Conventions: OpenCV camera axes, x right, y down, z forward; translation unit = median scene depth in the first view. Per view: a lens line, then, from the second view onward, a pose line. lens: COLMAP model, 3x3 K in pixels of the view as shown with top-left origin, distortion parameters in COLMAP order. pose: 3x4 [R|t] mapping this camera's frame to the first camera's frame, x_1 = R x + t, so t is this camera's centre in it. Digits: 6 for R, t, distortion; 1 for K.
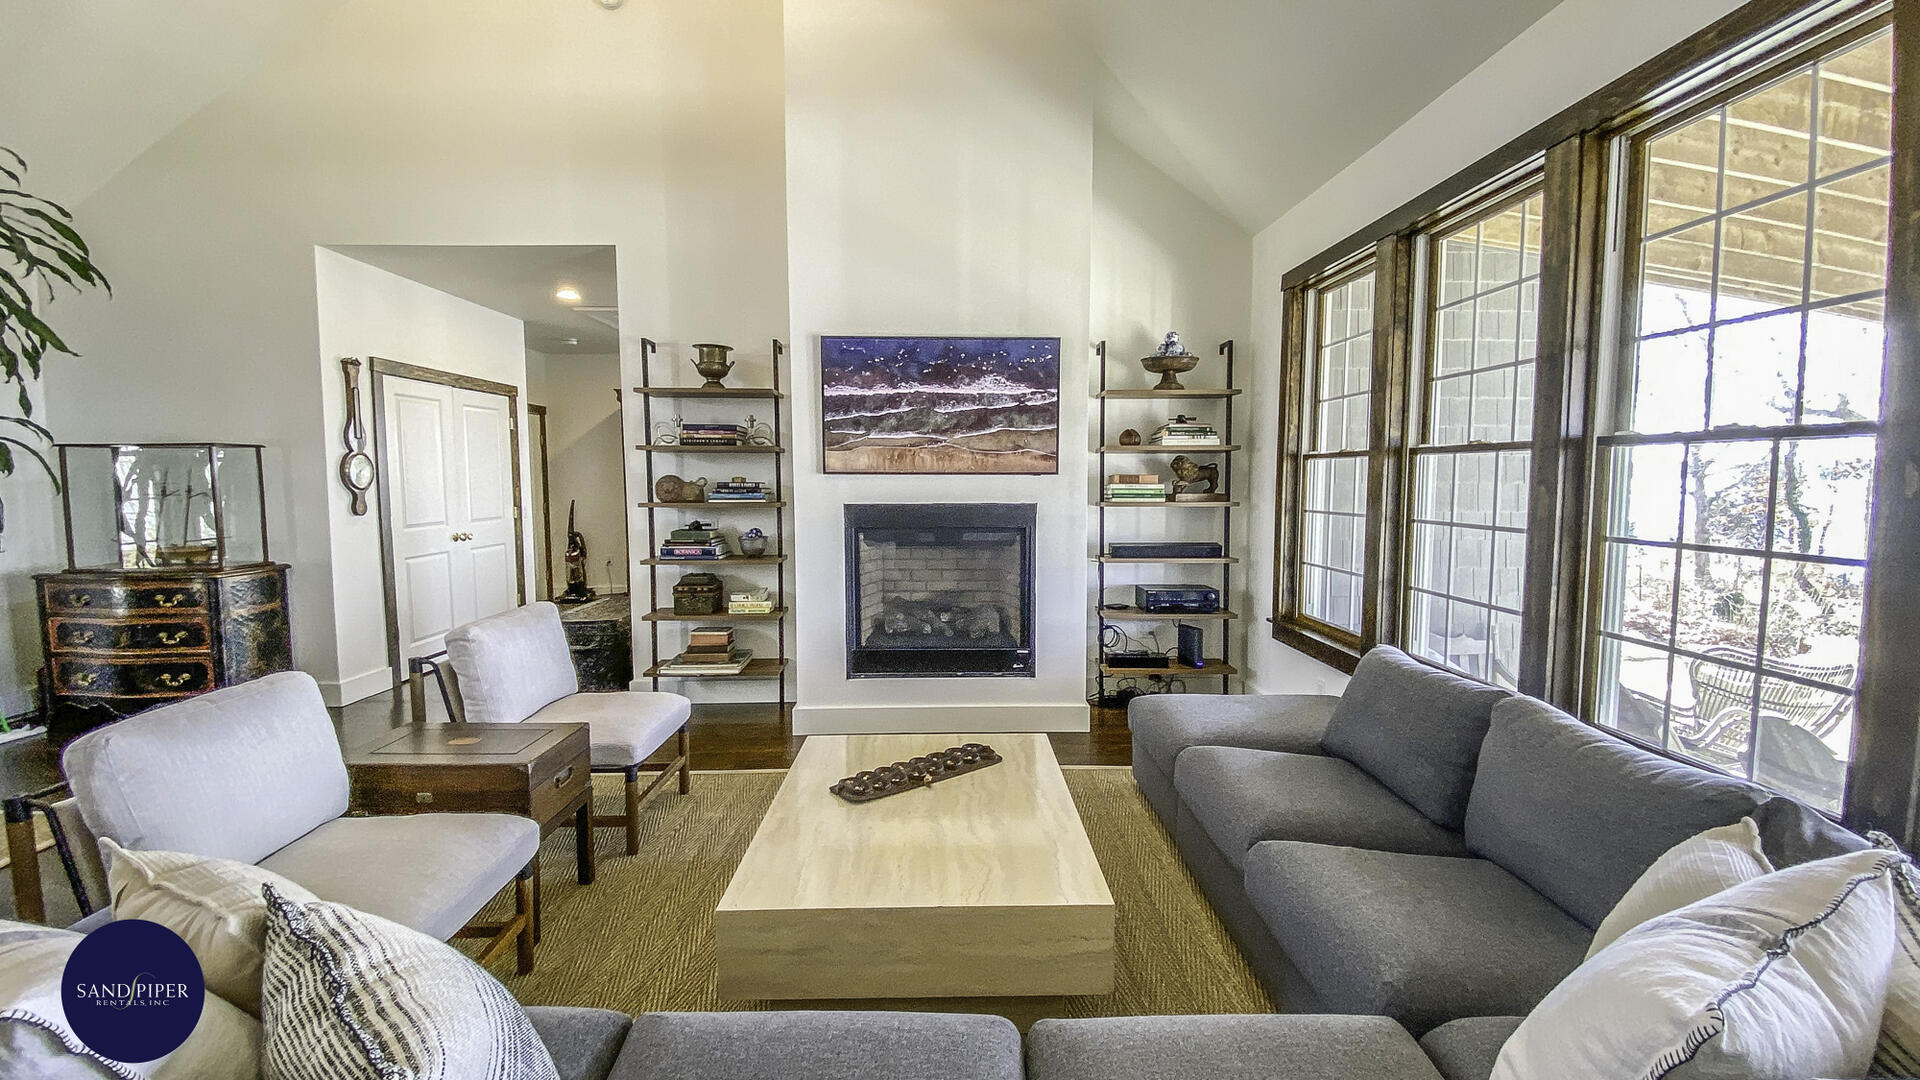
lens RADIAL K [[780.7, 0, 944.2], [0, 780.7, 541.0], [0, 0, 1]] dist [0.028547, -0.023973]
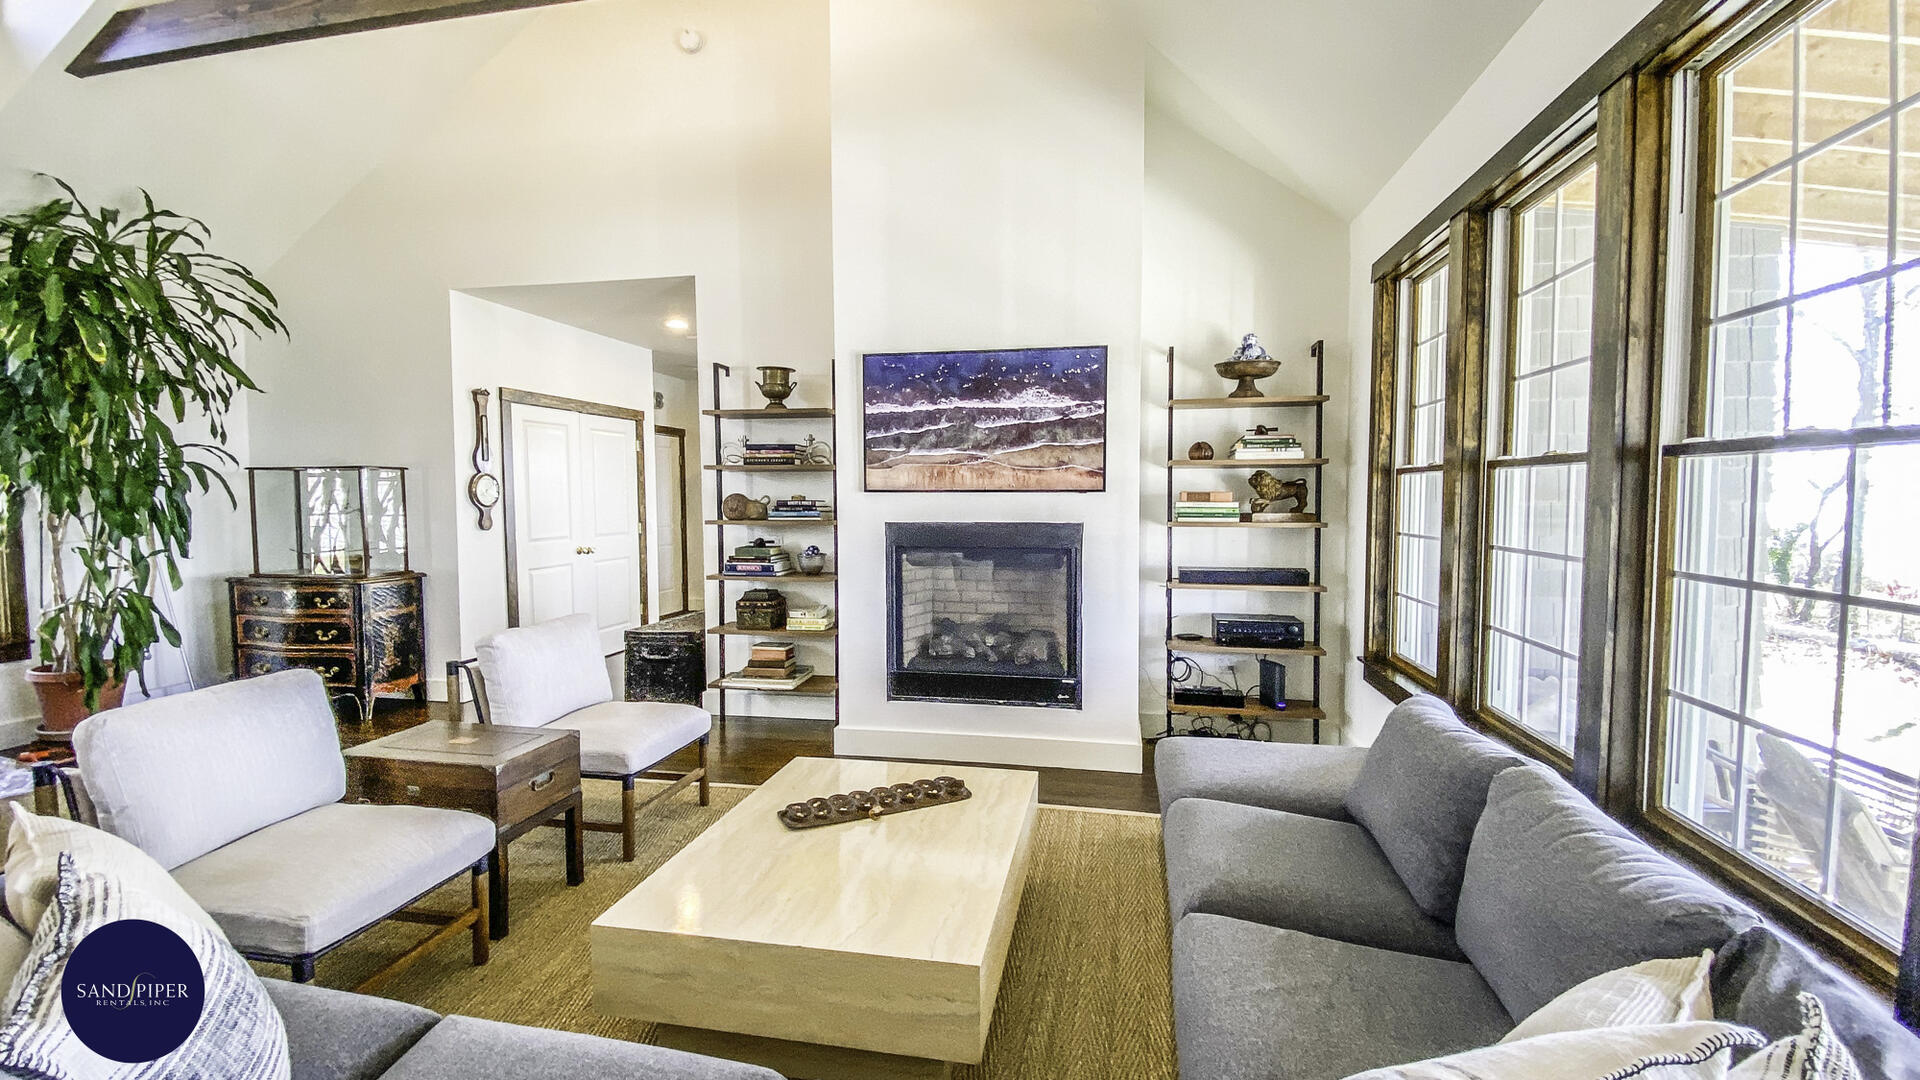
lens RADIAL K [[801.2, 0, 952.4], [0, 801.2, 541.5], [0, 0, 1]] dist [0.031700, -0.027327]
pose [[0.977872, 0.010976, -0.208915, 0.165186], [-0.015503, 0.999679, -0.020043, -0.004261], [0.208628, 0.022838, 0.977728, 0.029871]]
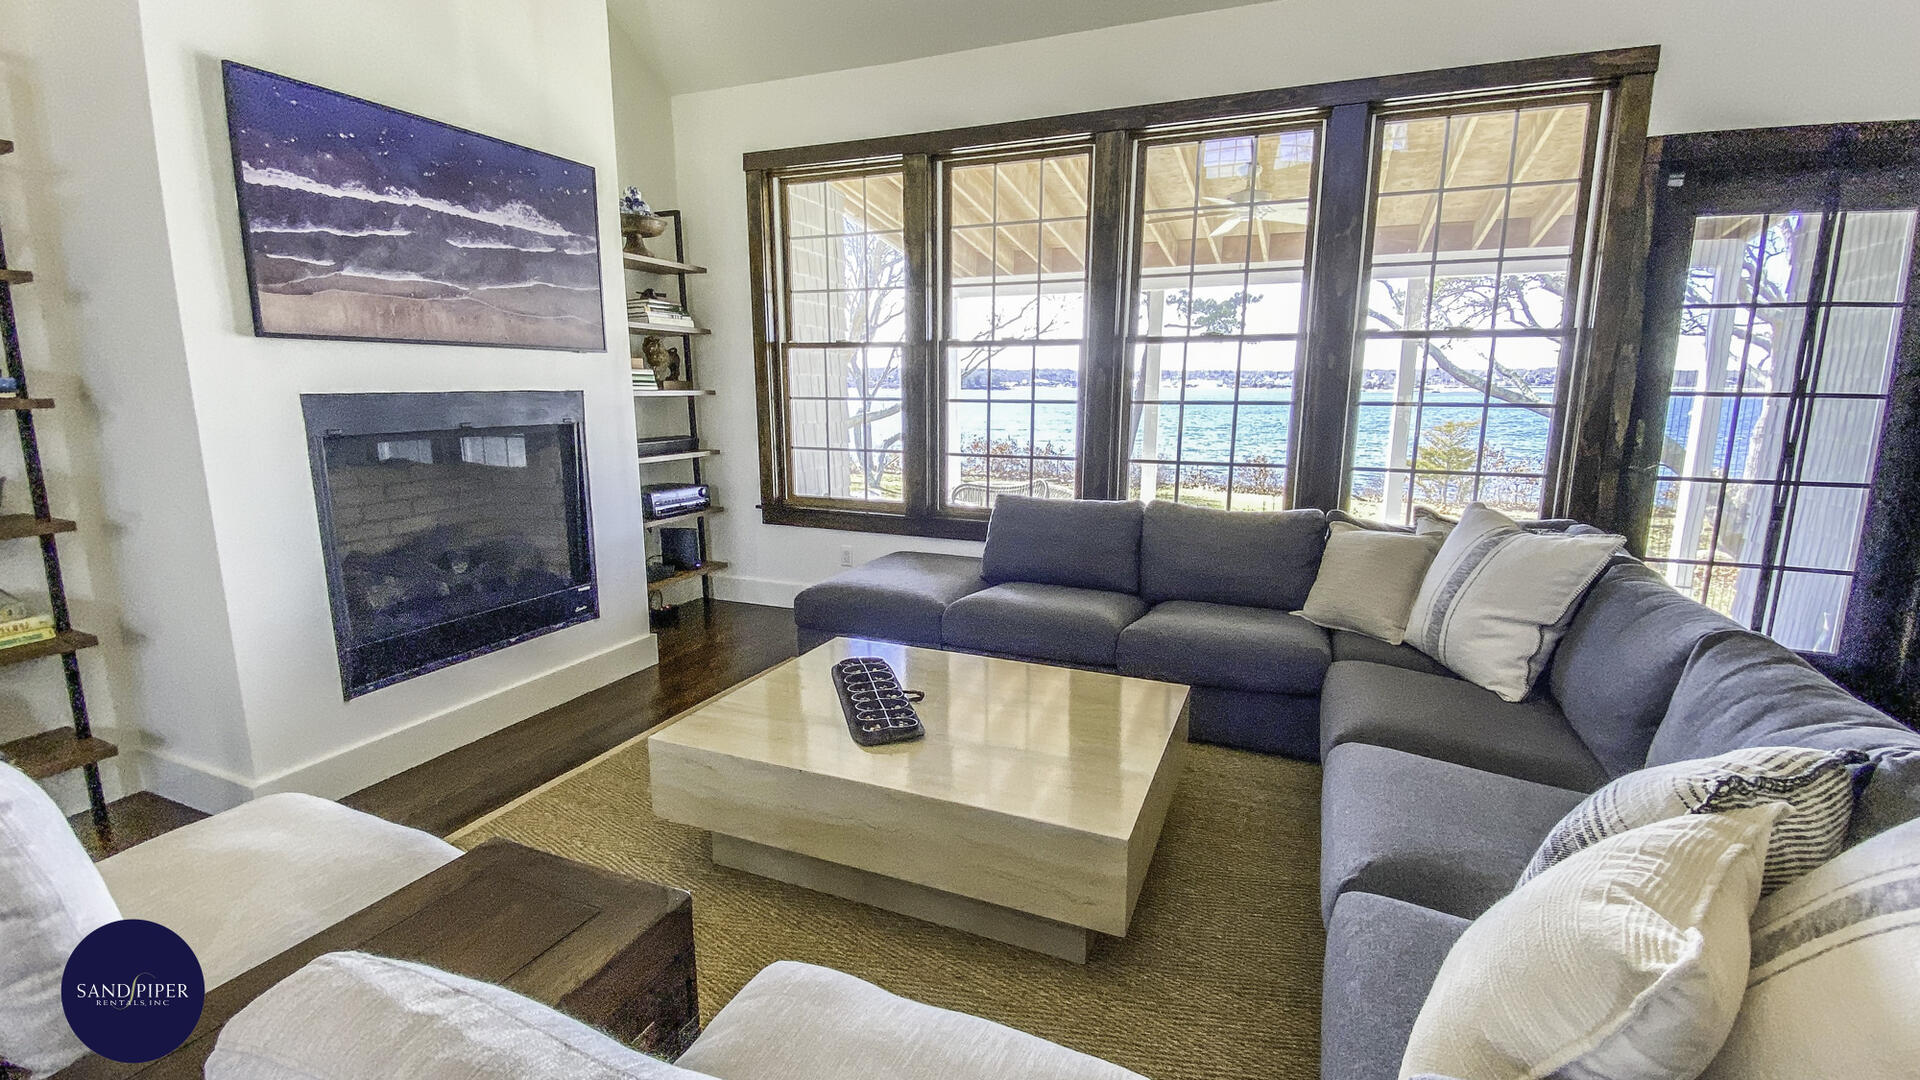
lens RADIAL K [[825.2, 0, 956.1], [0, 825.2, 539.2], [0, 0, 1]] dist [-0.013487, -0.011937]
pose [[0.396527, -0.167211, 0.902666, -0.473862], [0.072440, 0.985905, 0.150809, 0.000003], [-0.915160, 0.005589, 0.403051, 0.350829]]
